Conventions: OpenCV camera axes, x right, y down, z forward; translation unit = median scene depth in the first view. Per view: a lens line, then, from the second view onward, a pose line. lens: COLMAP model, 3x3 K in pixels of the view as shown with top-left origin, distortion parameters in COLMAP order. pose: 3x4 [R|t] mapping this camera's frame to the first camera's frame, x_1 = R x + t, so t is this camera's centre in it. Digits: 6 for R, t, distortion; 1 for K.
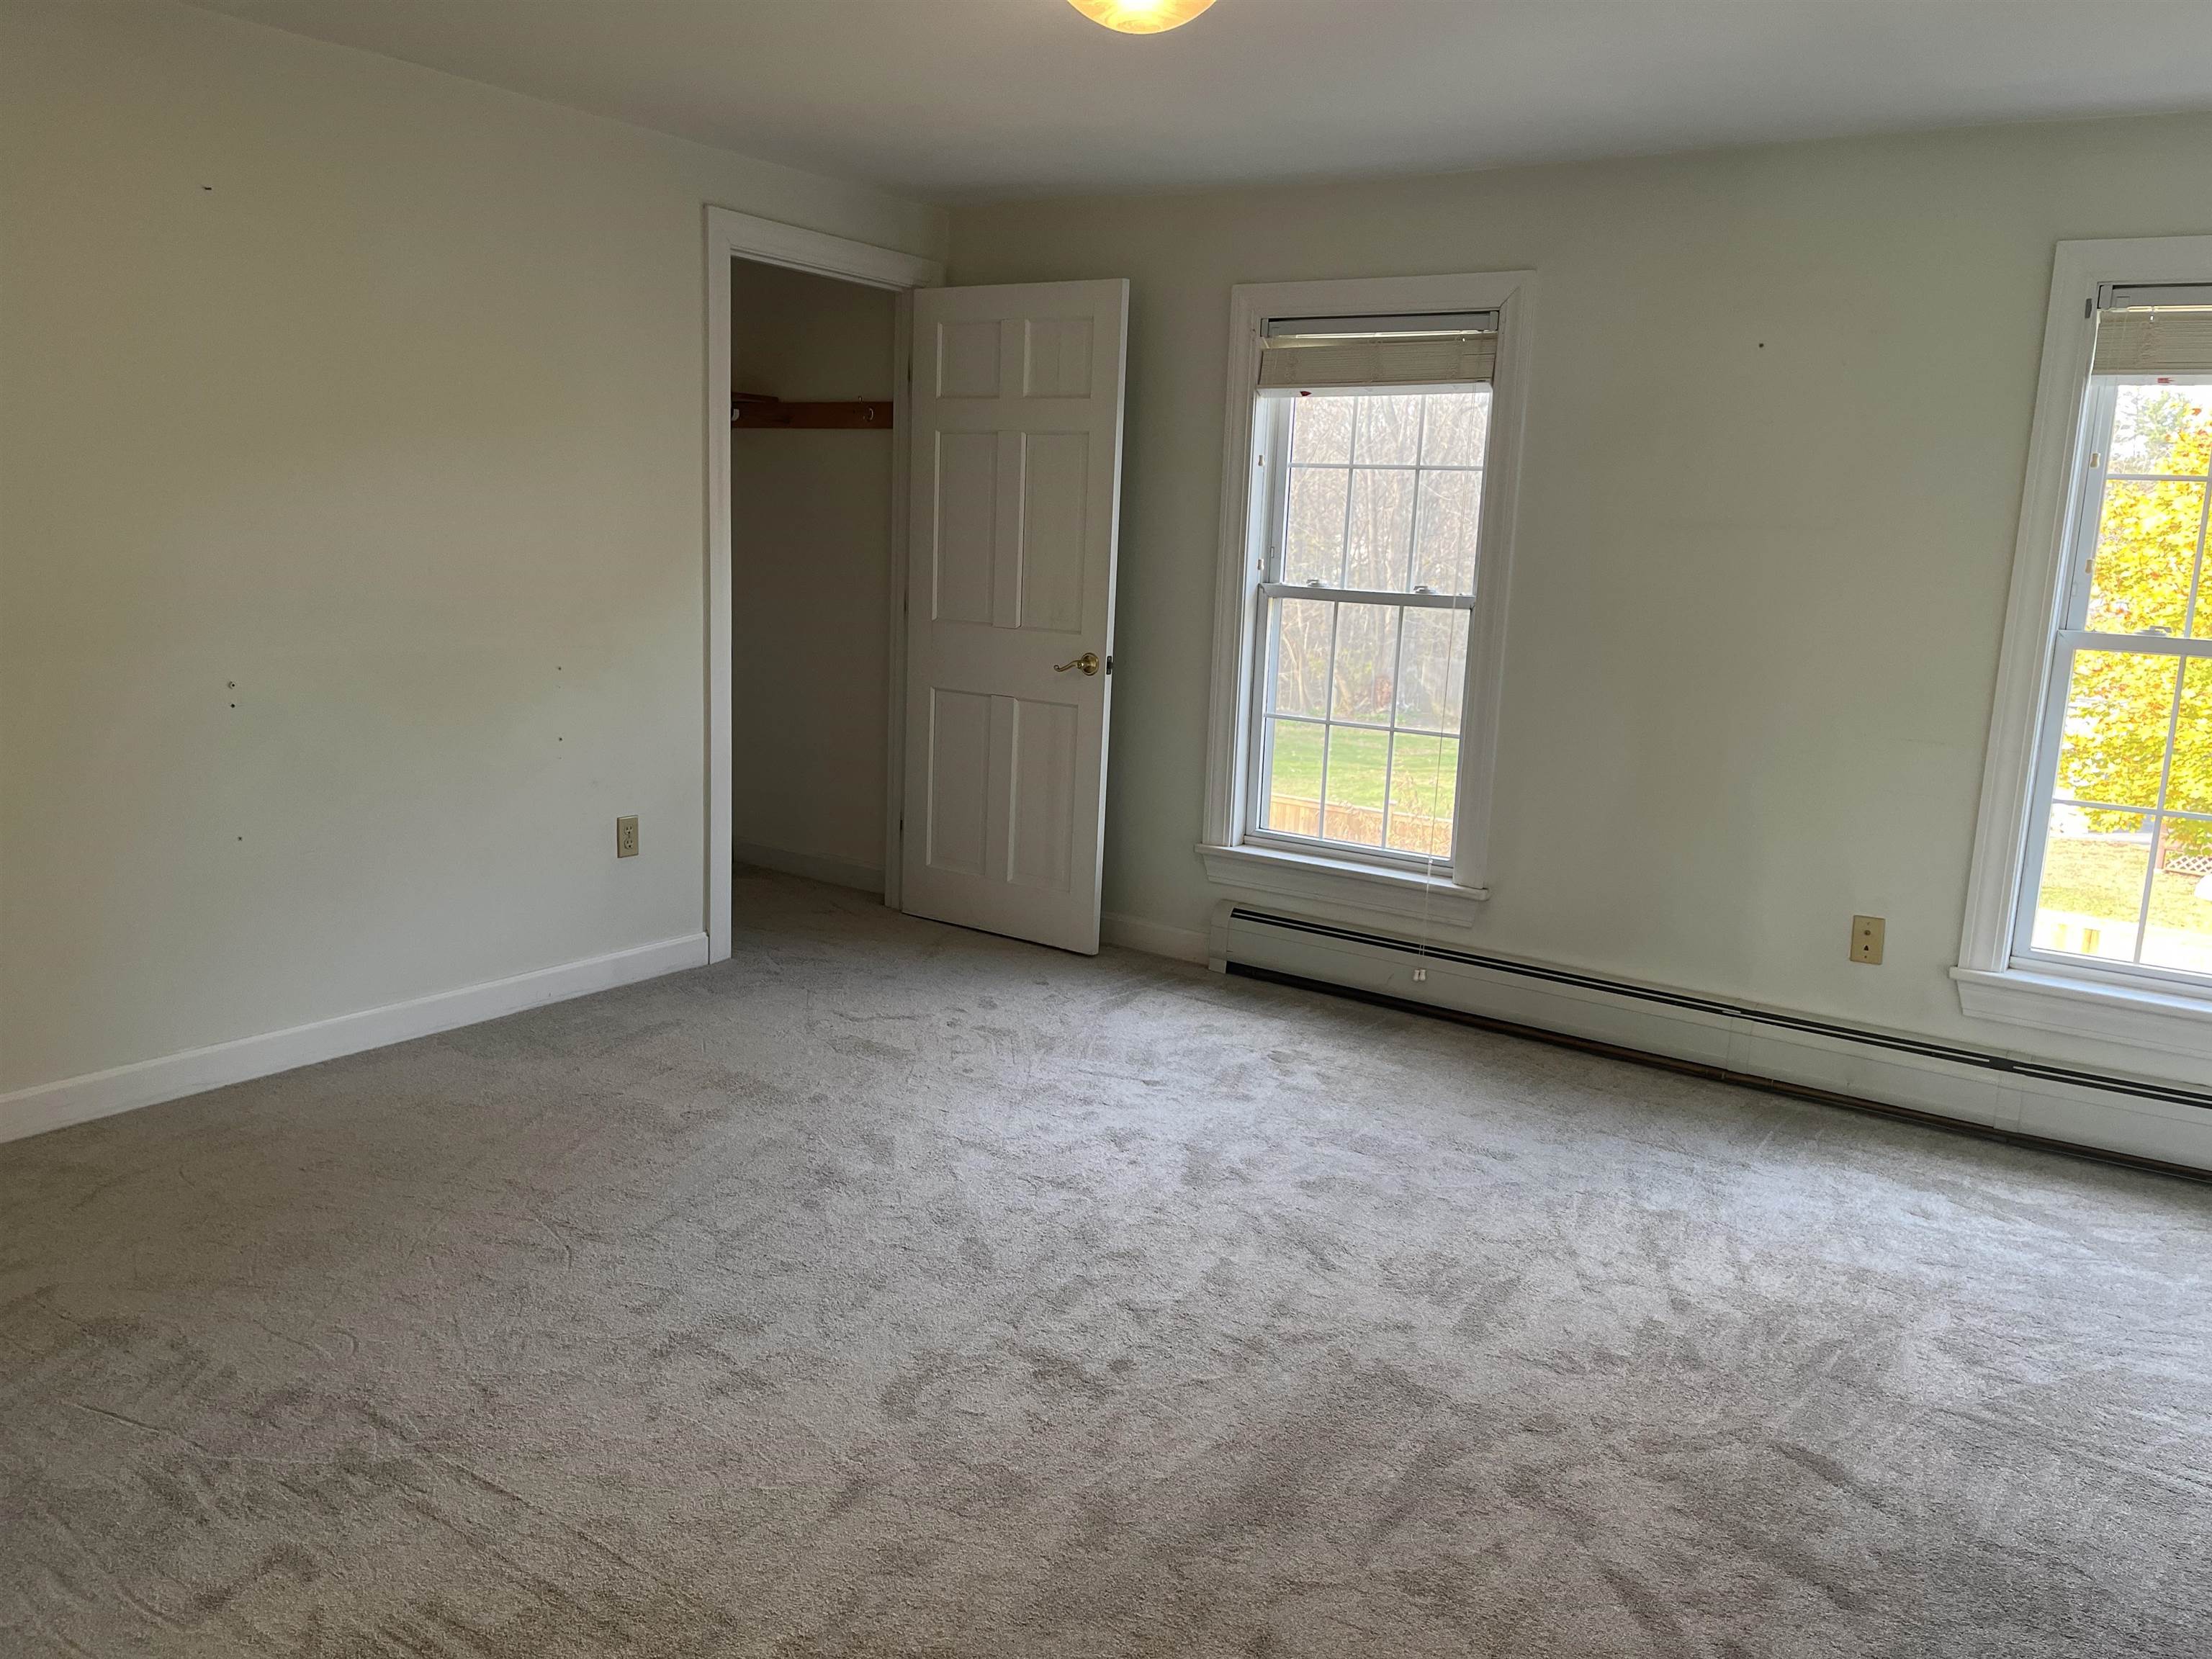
lens RADIAL K [[1636.6, 0, 1107.8], [0, 1636.6, 860.7], [0, 0, 1]] dist [0.003490, -0.001687]
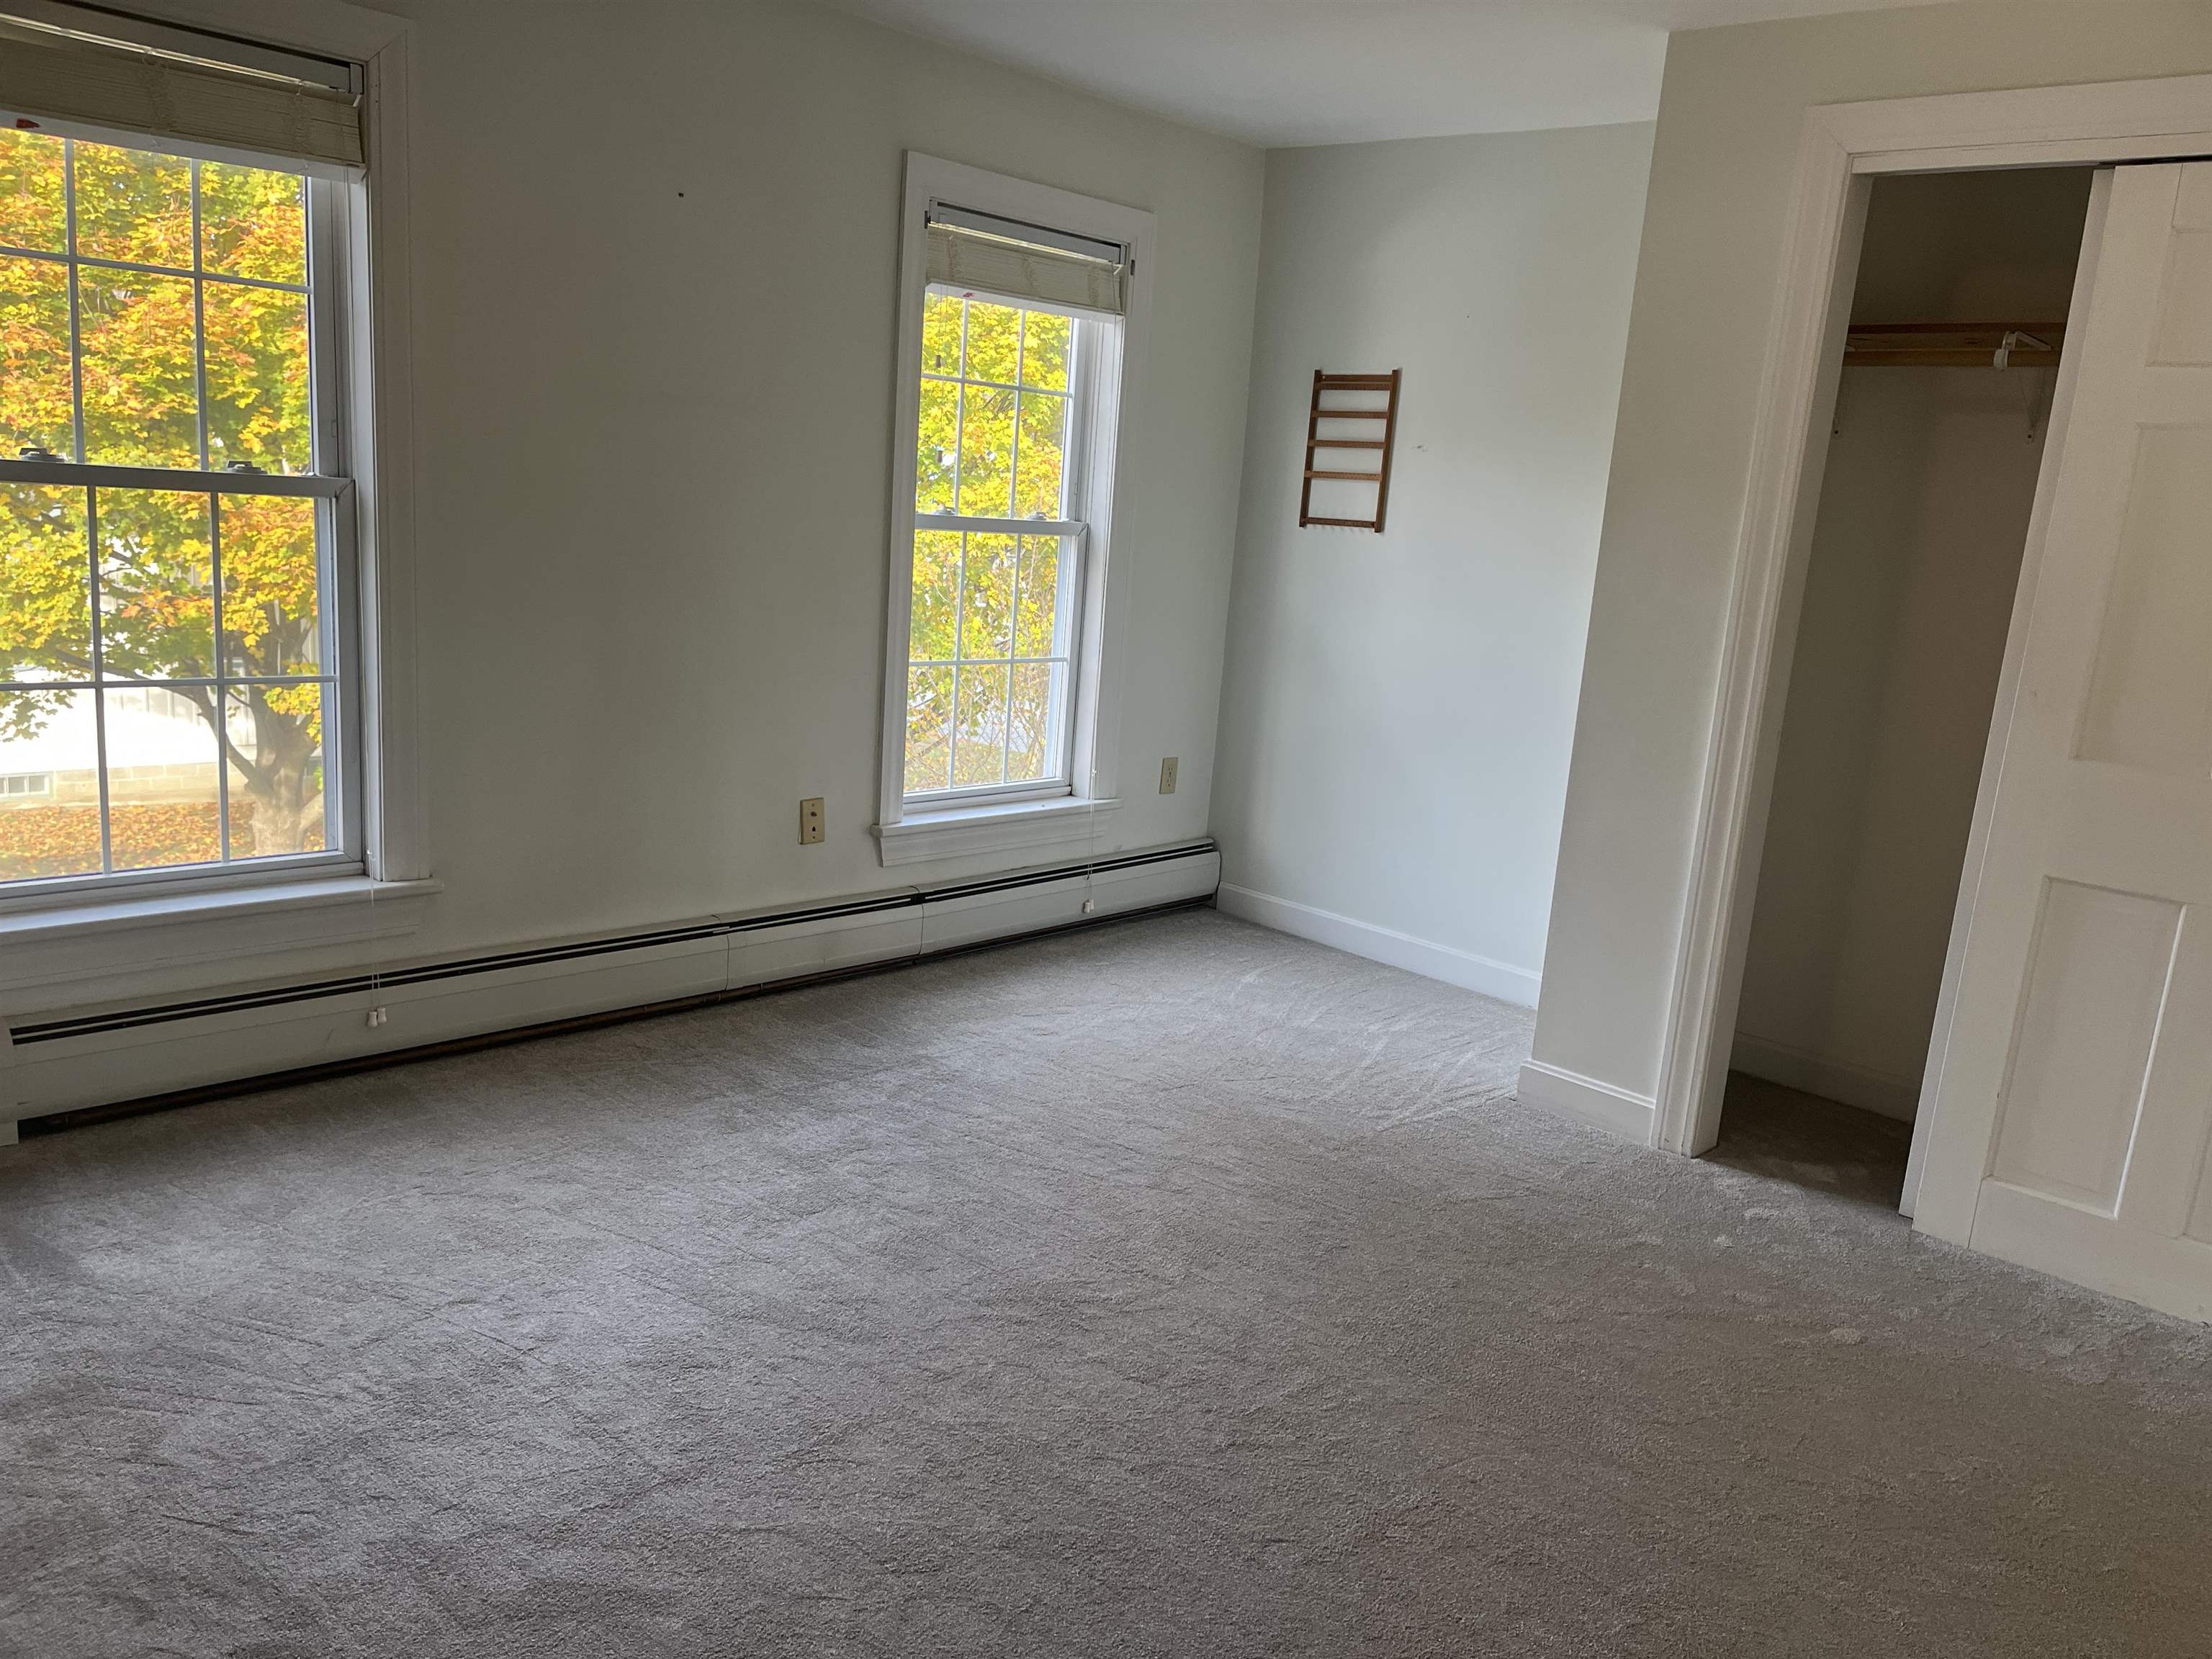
lens RADIAL K [[1655.7, 0, 1099.1], [0, 1655.7, 853.6], [0, 0, 1]] dist [0.080679, -0.114465]
pose [[0.158479, -0.241404, 0.957397, -0.509458], [0.125943, 0.966673, 0.222895, -0.141148], [-0.979297, 0.085253, 0.183601, 0.635141]]
